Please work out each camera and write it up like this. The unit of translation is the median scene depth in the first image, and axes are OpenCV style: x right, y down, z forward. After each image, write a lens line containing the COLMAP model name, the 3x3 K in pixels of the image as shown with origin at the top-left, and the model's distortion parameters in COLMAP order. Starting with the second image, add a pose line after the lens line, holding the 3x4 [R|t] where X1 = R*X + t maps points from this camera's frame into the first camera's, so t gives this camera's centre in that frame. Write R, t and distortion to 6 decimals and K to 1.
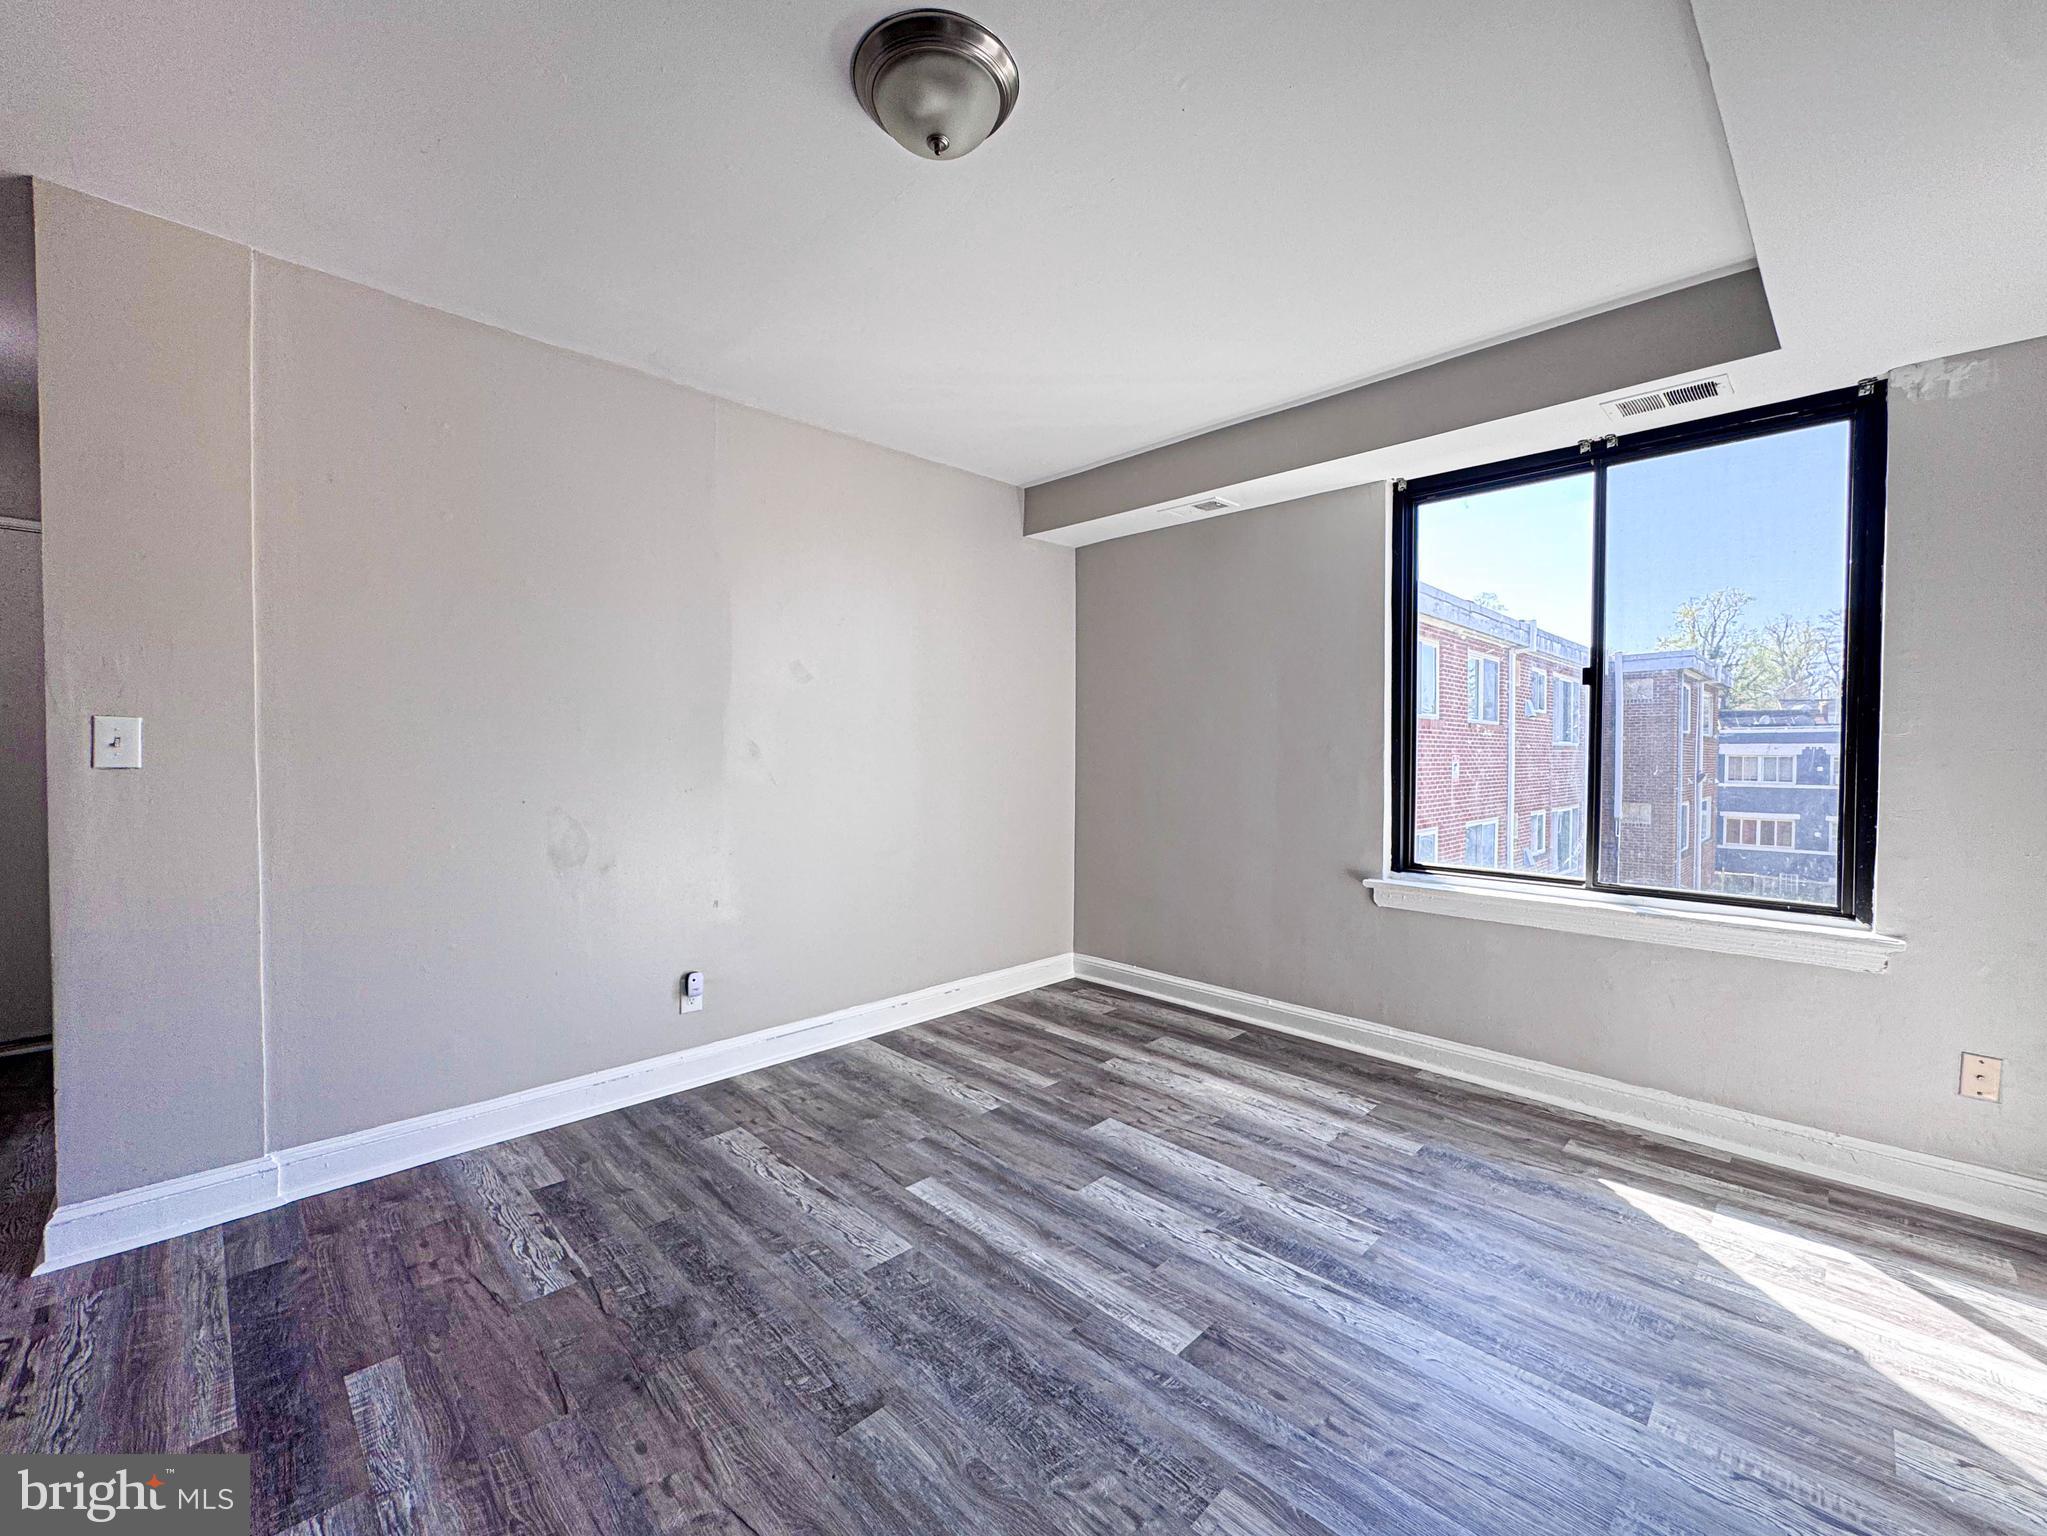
lens RADIAL K [[839.7, 0, 1014.2], [0, 839.7, 764.7], [0, 0, 1]] dist [-0.002030, 0.000297]
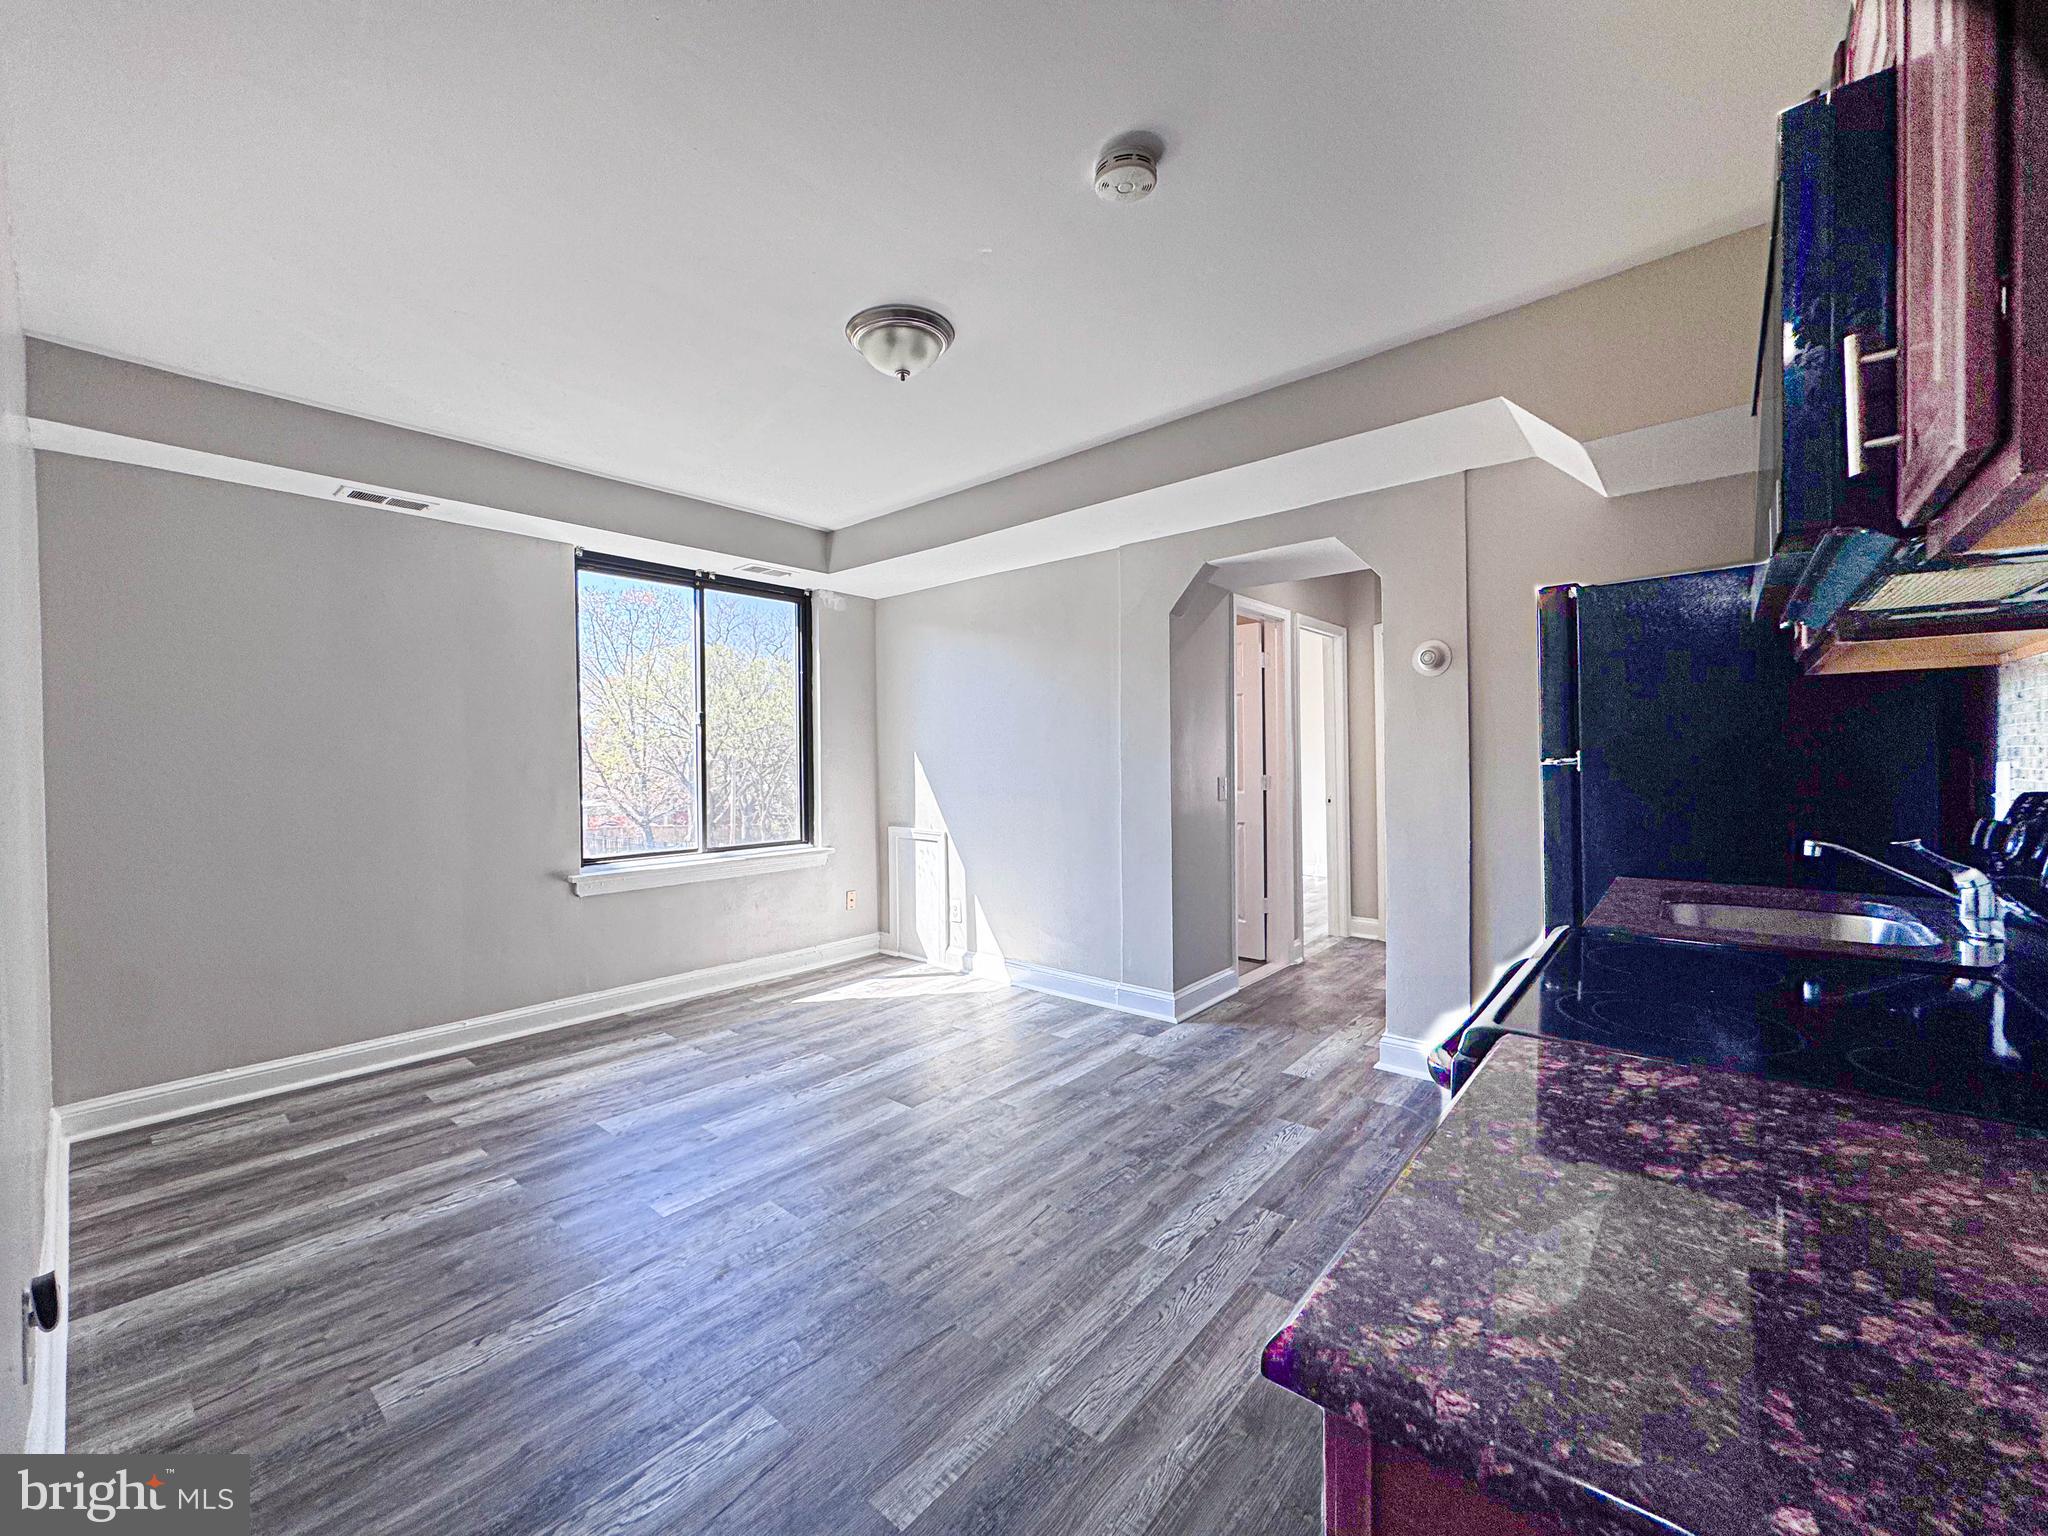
lens RADIAL K [[840.1, 0, 1023.8], [0, 840.1, 764.9], [0, 0, 1]] dist [-0.002030, 0.000297]
pose [[-0.091253, -0.011728, 0.995759, -0.941463], [0.029473, 0.999461, 0.014473, -0.022368], [-0.995392, 0.030668, -0.090858, 0.537770]]
